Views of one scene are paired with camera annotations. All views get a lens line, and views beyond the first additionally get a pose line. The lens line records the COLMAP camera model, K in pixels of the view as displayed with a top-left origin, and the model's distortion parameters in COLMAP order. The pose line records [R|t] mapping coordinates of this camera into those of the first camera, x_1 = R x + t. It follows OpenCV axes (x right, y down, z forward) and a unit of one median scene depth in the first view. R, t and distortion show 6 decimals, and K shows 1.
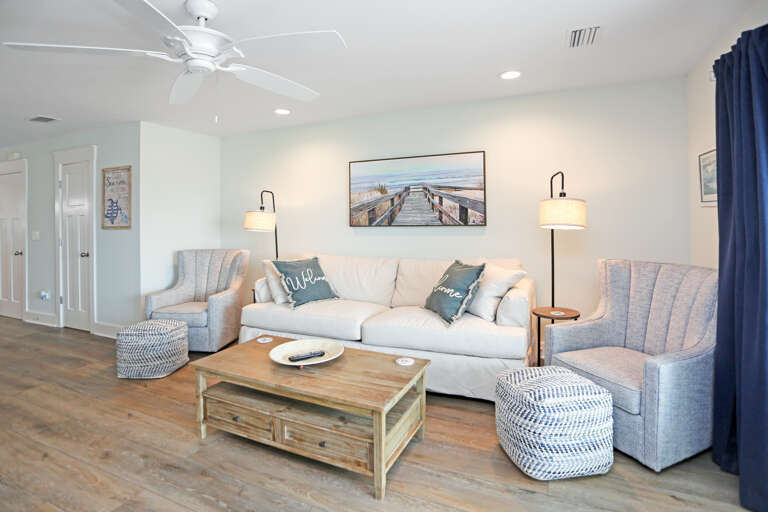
lens RADIAL K [[380.5, 0, 361.1], [0, 380.5, 212.0], [0, 0, 1]] dist [-0.000548, 0.000283]
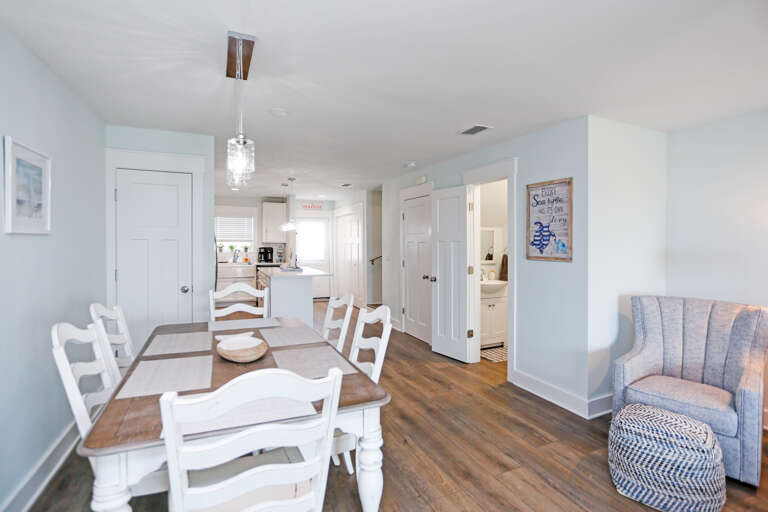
lens RADIAL K [[388.1, 0, 395.2], [0, 388.1, 244.7], [0, 0, 1]] dist [0.000468, 0.000450]
pose [[0.792341, 0.029218, -0.609379, -0.404728], [-0.016238, 0.999509, 0.026810, -0.003928], [0.609863, -0.011348, 0.792426, 0.176142]]
